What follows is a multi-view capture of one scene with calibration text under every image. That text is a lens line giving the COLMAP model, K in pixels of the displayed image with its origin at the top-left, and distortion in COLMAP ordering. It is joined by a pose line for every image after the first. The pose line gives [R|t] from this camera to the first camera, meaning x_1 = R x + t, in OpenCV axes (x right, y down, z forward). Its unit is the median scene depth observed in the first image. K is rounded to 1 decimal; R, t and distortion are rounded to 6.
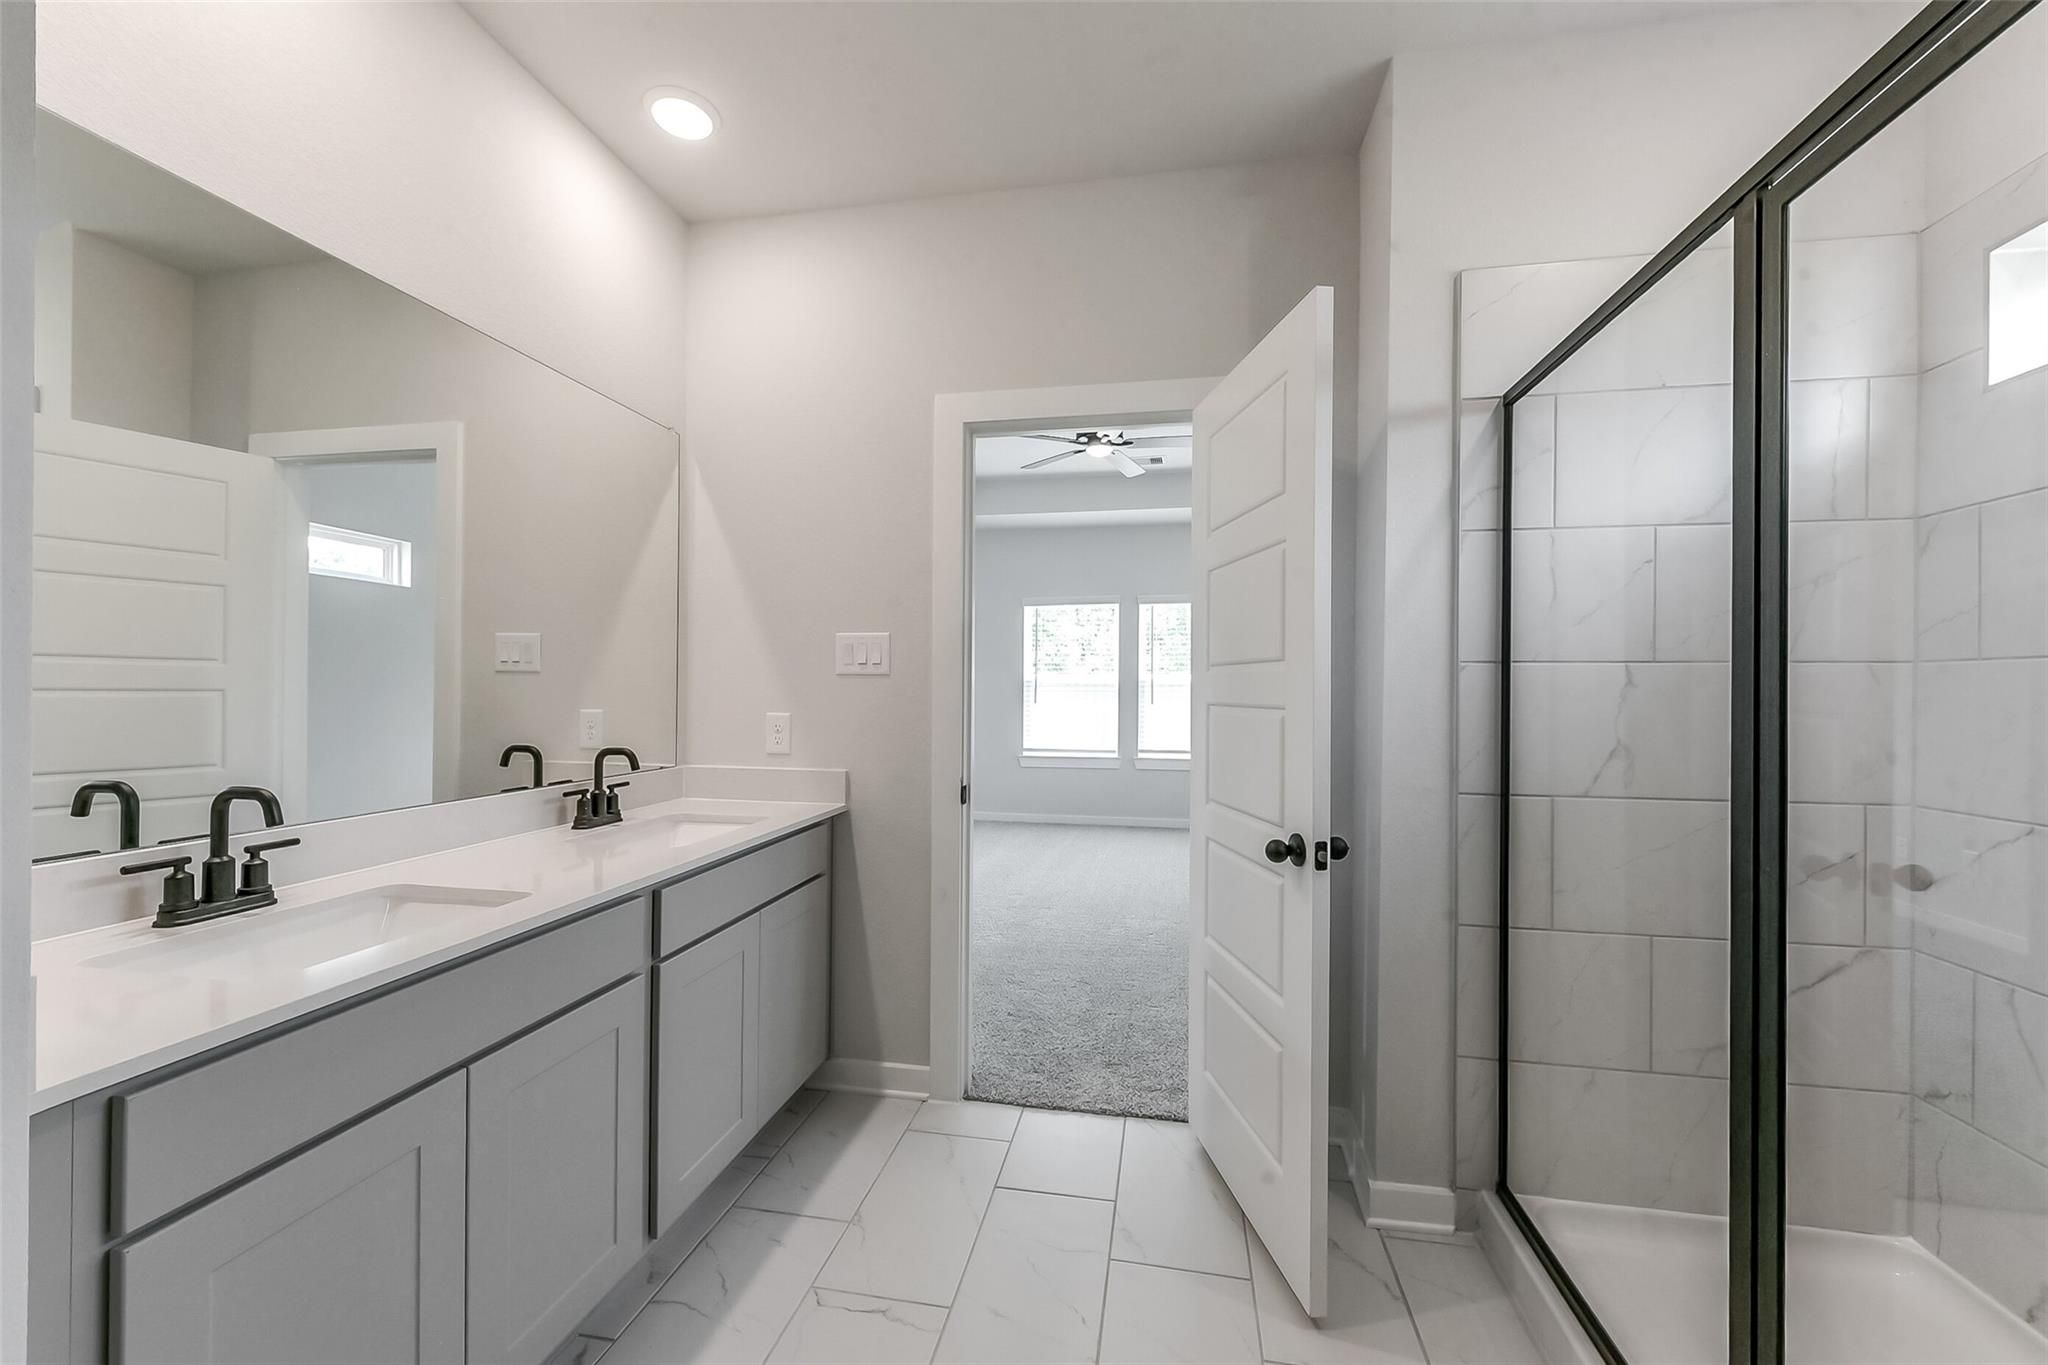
lens RADIAL K [[800.5, 0, 1028.7], [0, 800.5, 691.1], [0, 0, 1]] dist [0.000992, 0.000238]
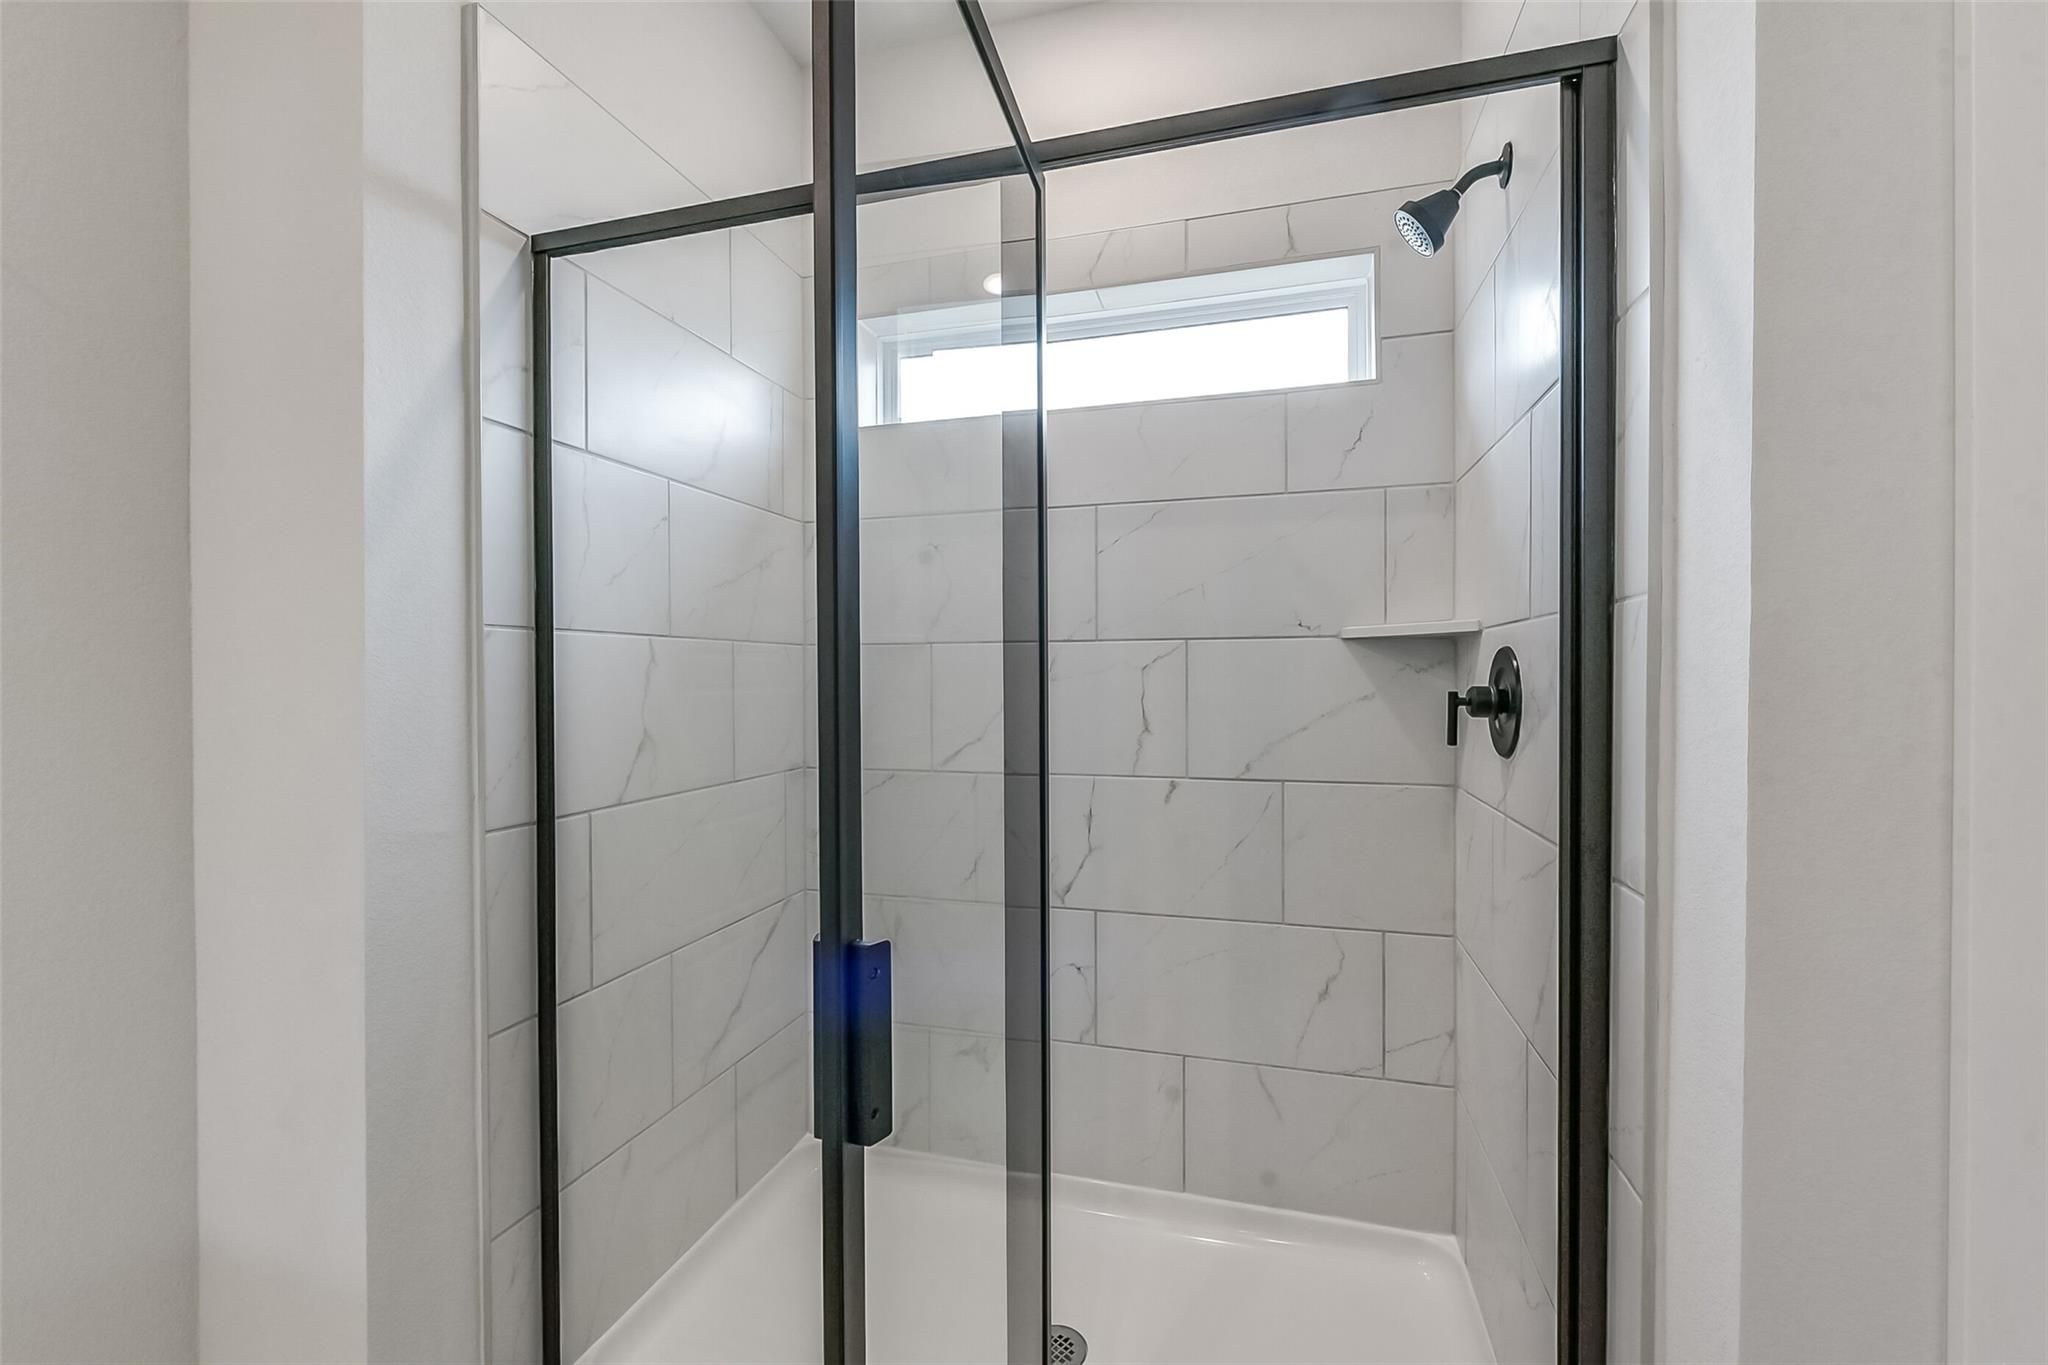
lens RADIAL K [[849.4, 0, 1024.0], [0, 849.4, 682.5], [0, 0, 1]] dist [-0.000456, -0.000047]
pose [[0.102444, -0.013160, 0.994652, -0.089909], [0.001257, 0.999913, 0.013100, 0.001652], [-0.994738, -0.000092, 0.102452, 0.511723]]
